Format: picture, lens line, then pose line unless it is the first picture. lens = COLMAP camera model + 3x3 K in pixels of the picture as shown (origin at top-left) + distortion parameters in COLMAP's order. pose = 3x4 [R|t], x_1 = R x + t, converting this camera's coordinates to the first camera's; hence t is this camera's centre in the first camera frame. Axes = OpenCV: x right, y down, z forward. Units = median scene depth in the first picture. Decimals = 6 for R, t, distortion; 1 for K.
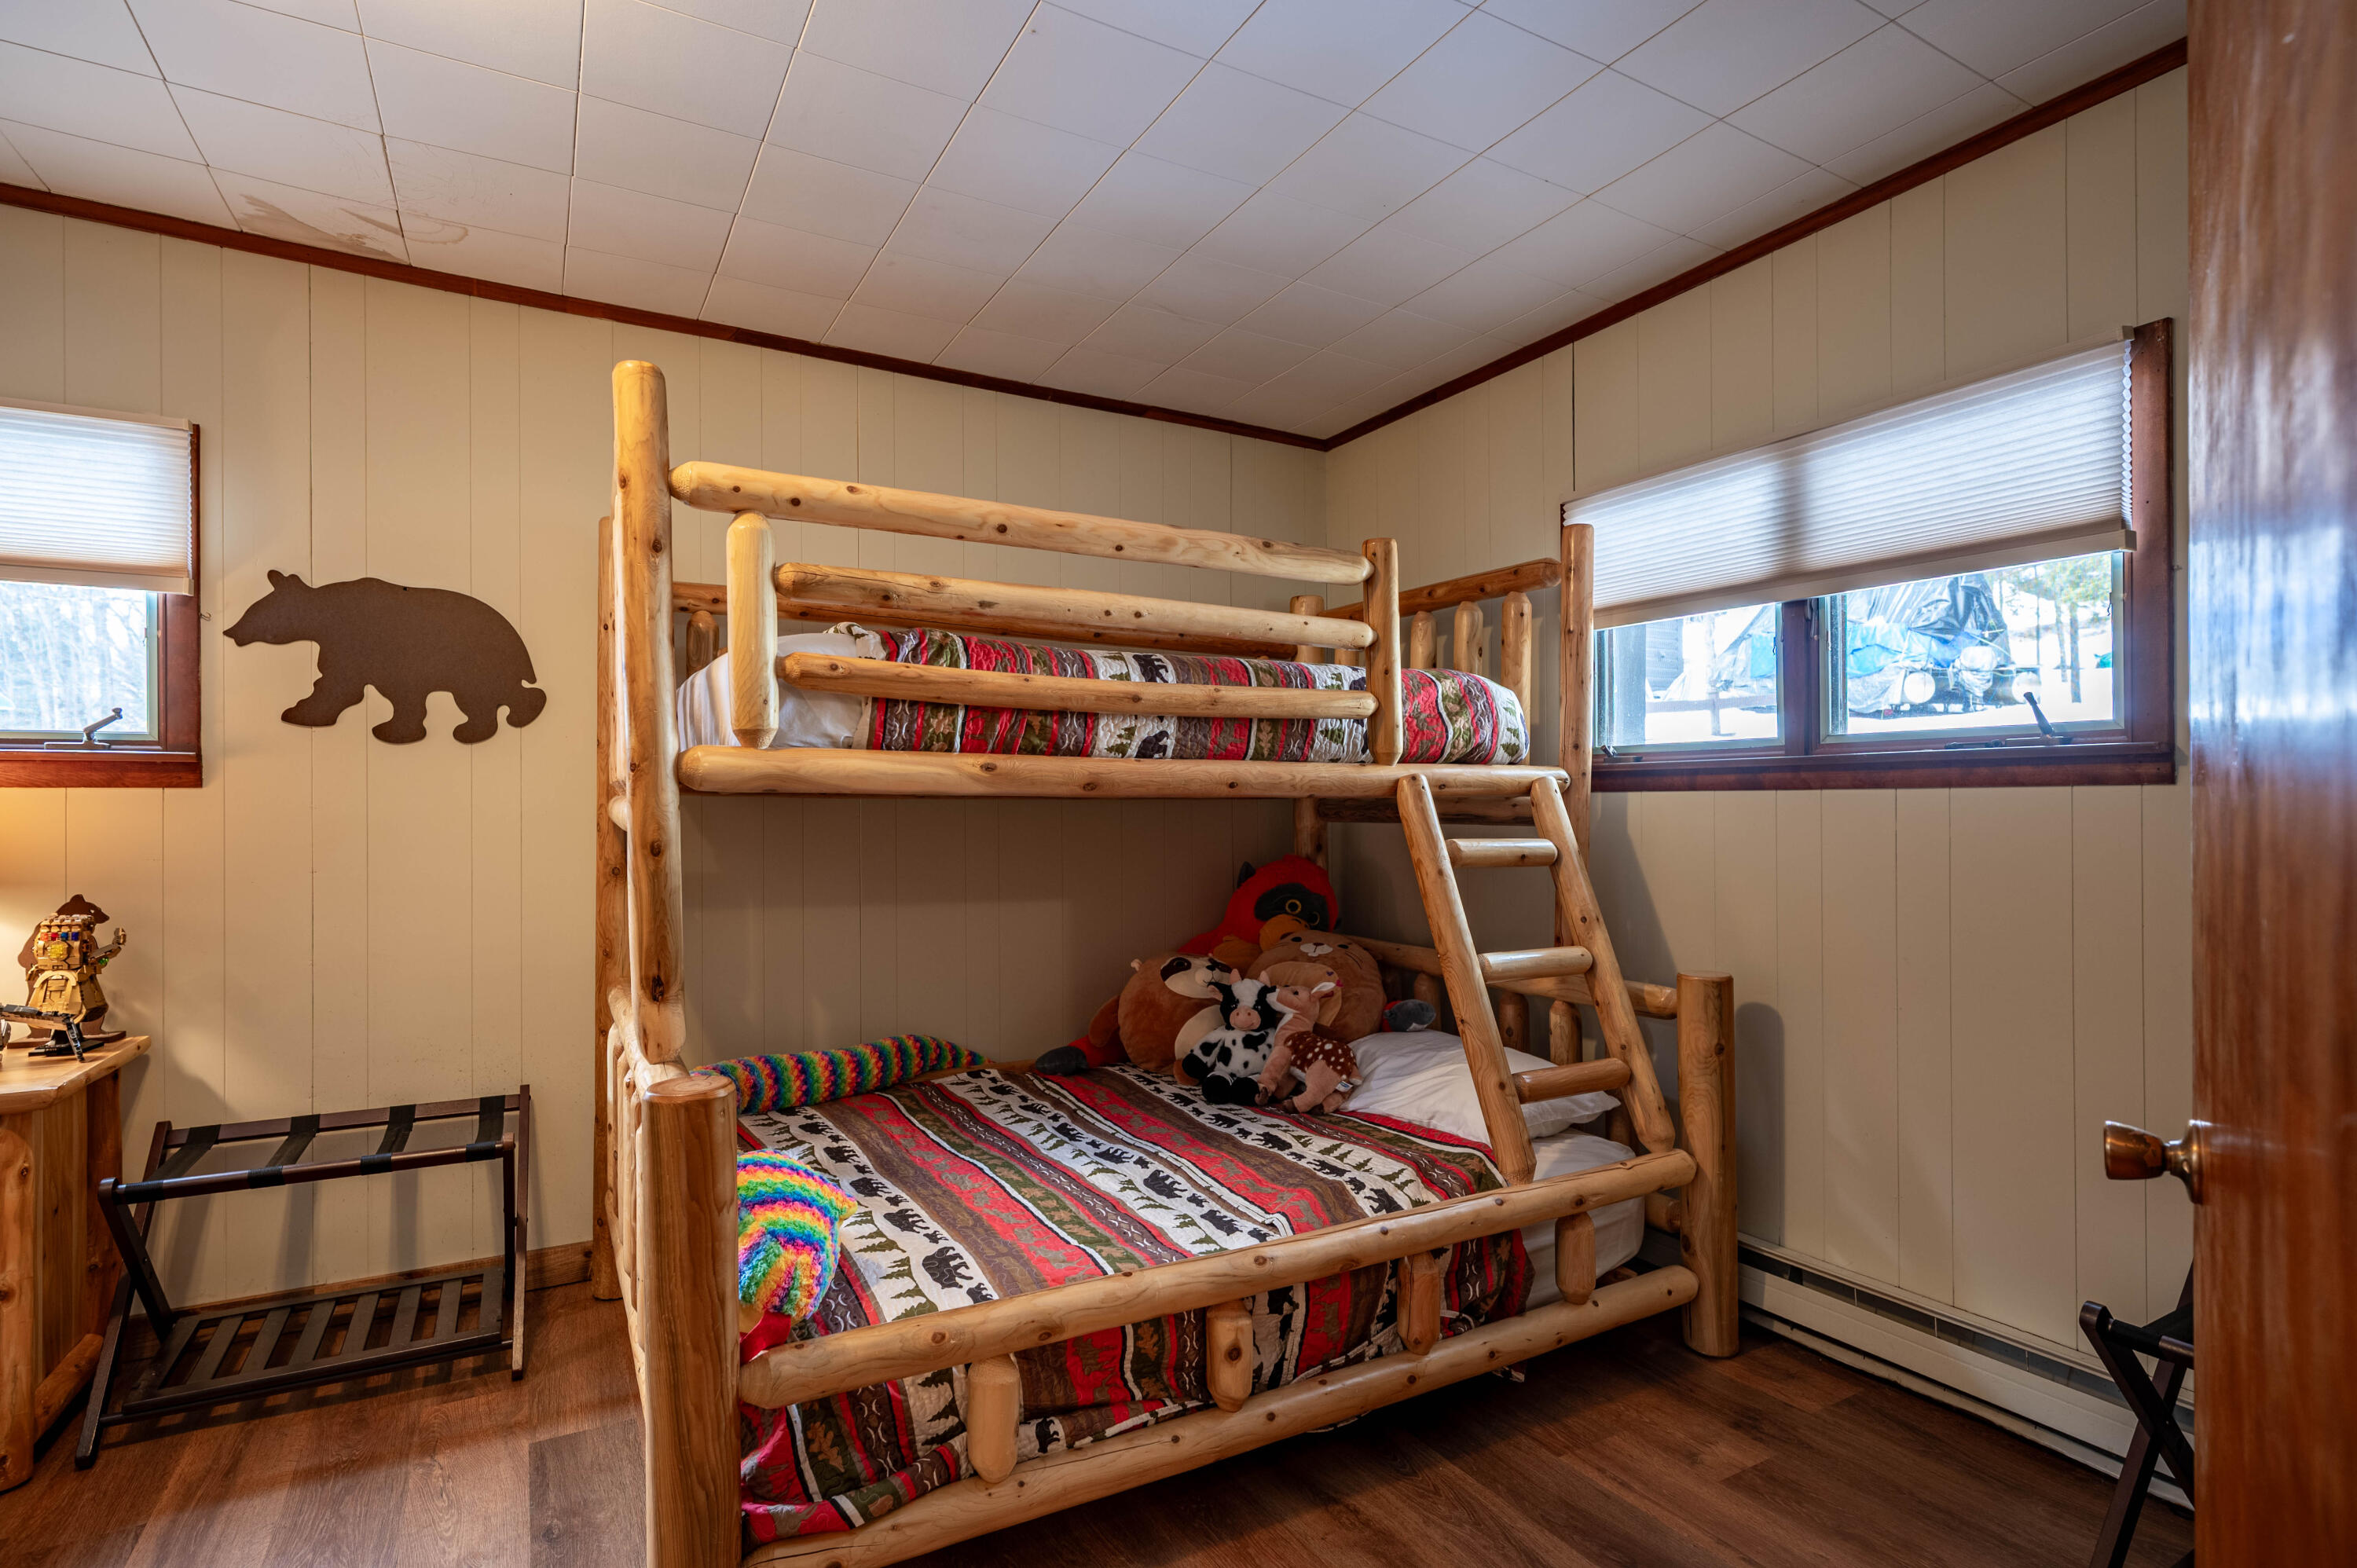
lens RADIAL K [[1161.0, 0, 1178.5], [0, 1161.0, 784.0], [0, 0, 1]] dist [0.002334, 0.001698]
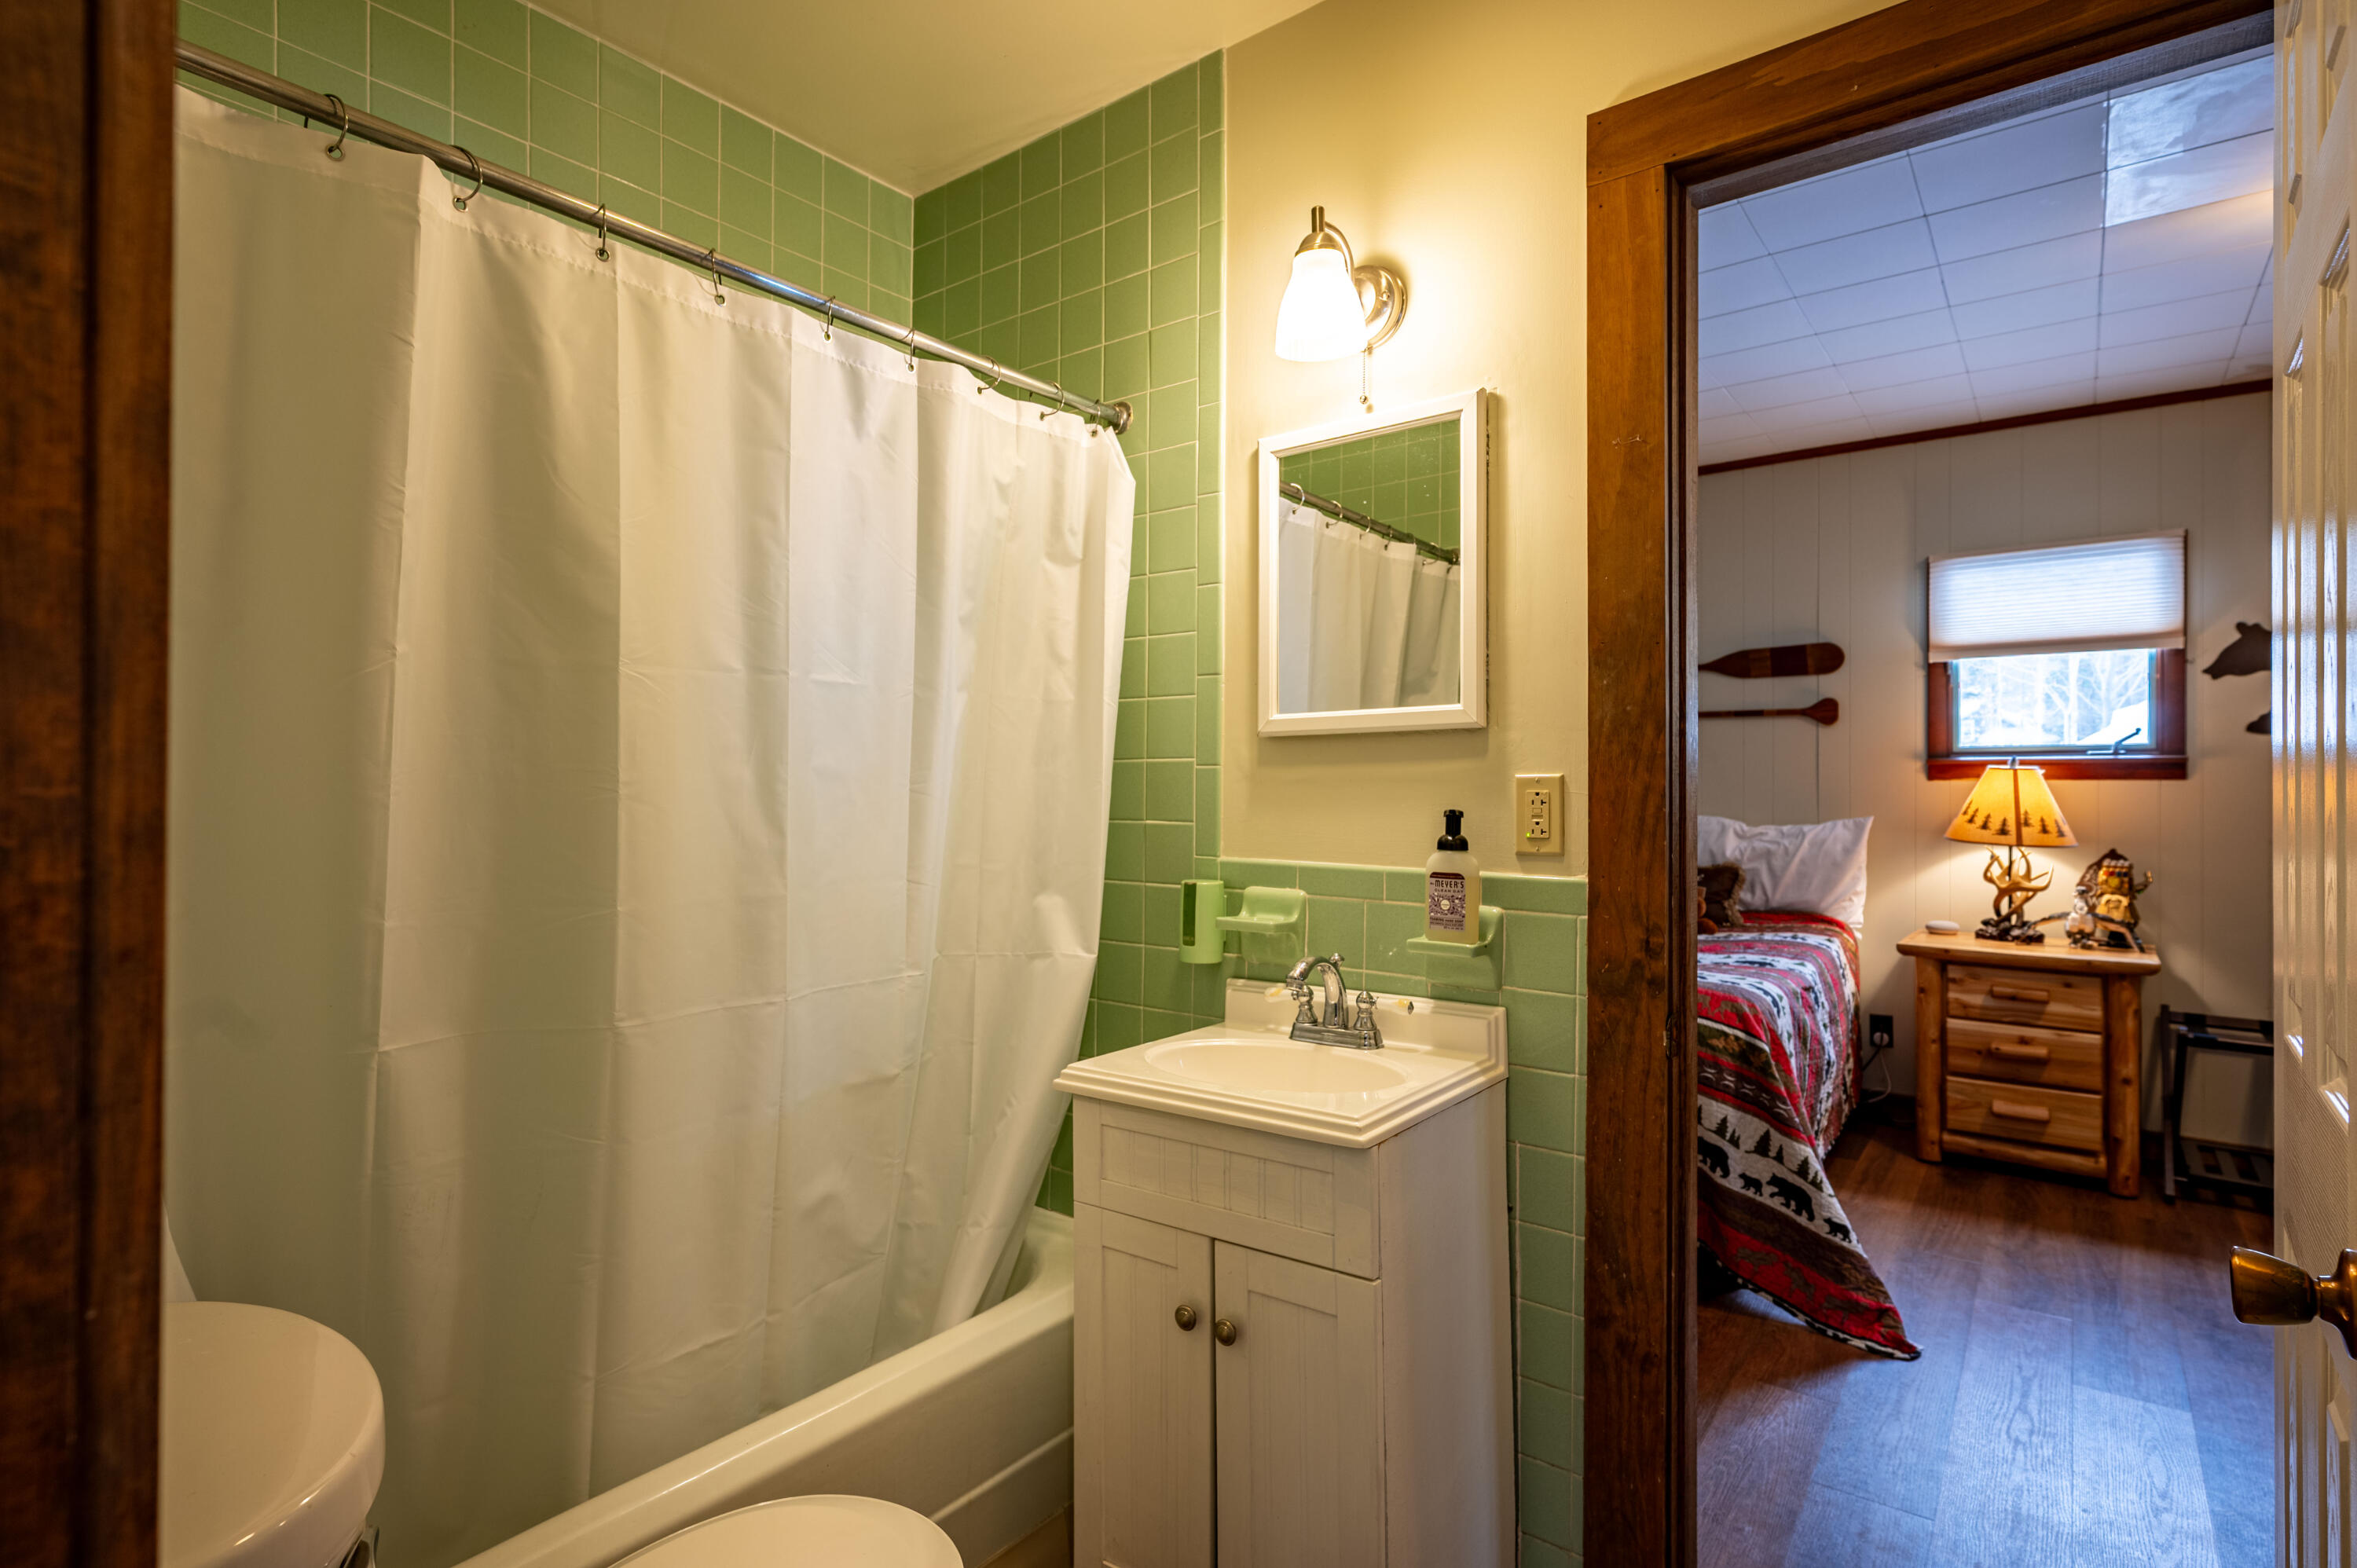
lens RADIAL K [[1161.0, 0, 1178.5], [0, 1161.0, 784.0], [0, 0, 1]] dist [0.002334, 0.001698]
pose [[0.393284, 0.001250, -0.919416, -0.001444], [0.009382, 0.999942, 0.005373, -0.011979], [0.919369, -0.010739, 0.393249, -0.770589]]
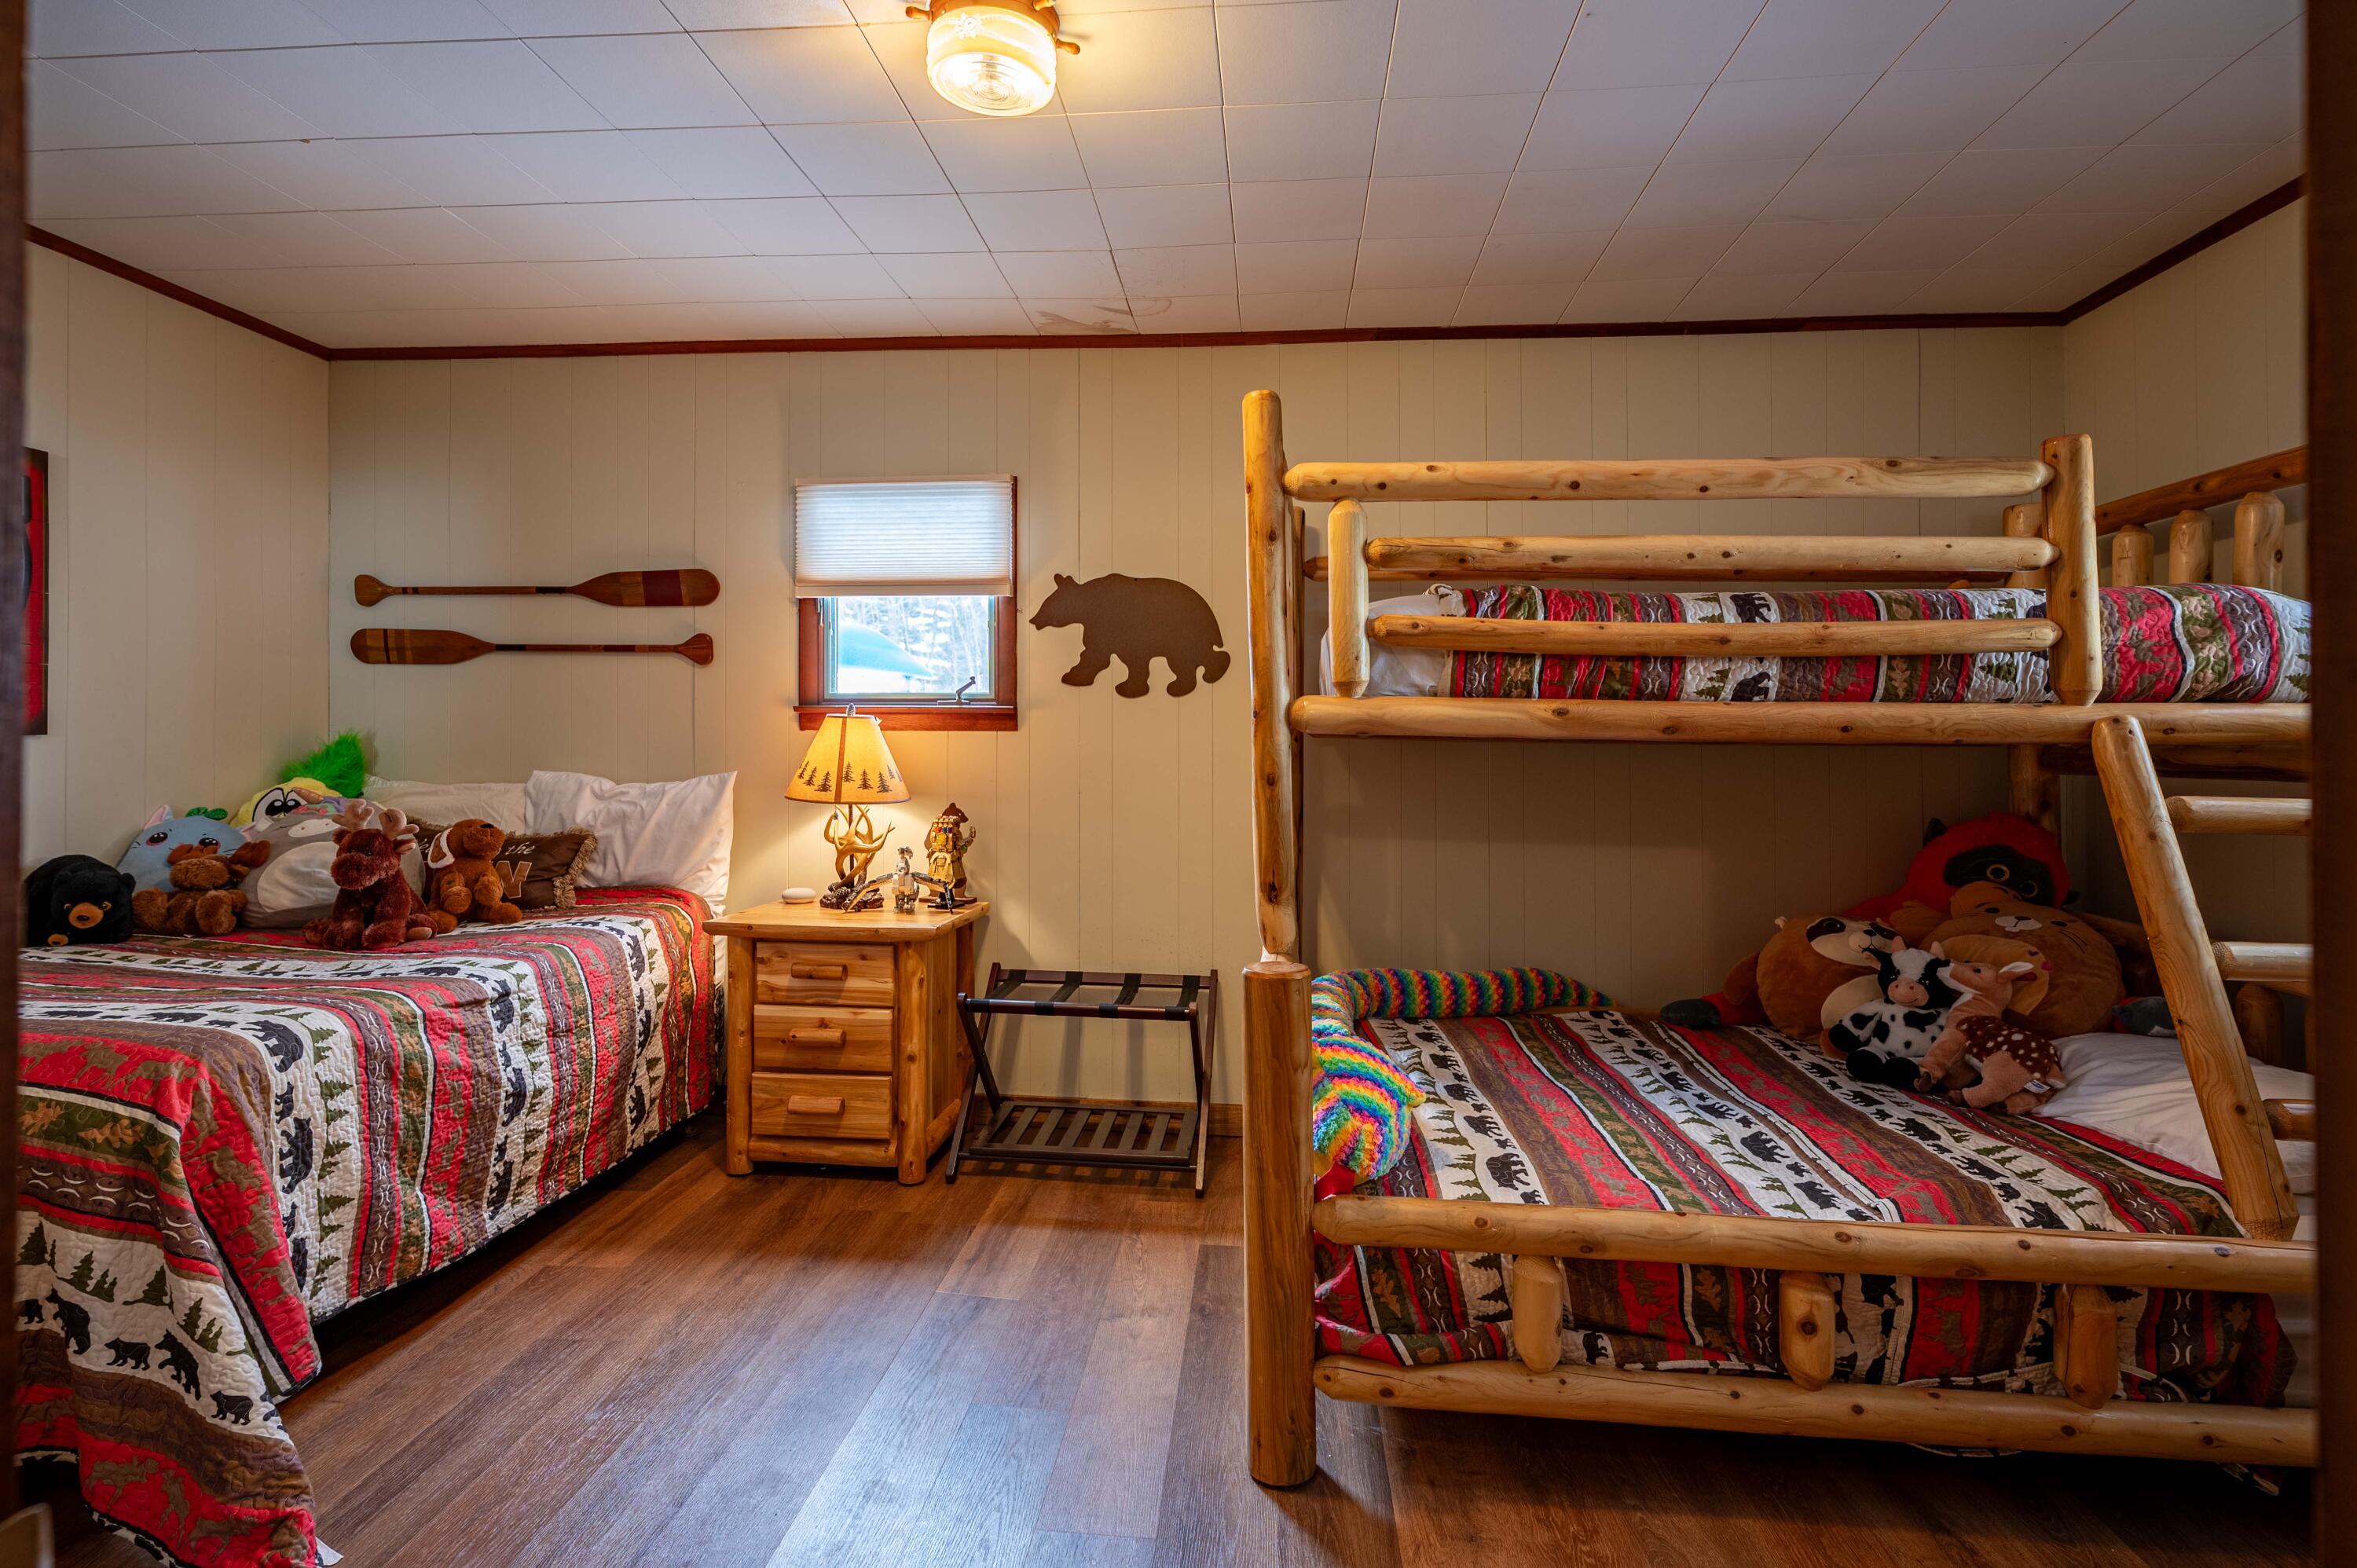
lens RADIAL K [[1152.0, 0, 1173.3], [0, 1152.0, 719.3], [0, 0, 1]] dist [-0.003169, 0.007762]
pose [[0.825969, -0.004882, -0.563695, 0.118207], [-0.000194, 0.999960, -0.008944, 0.001511], [0.563716, 0.007497, 0.825935, -0.057592]]
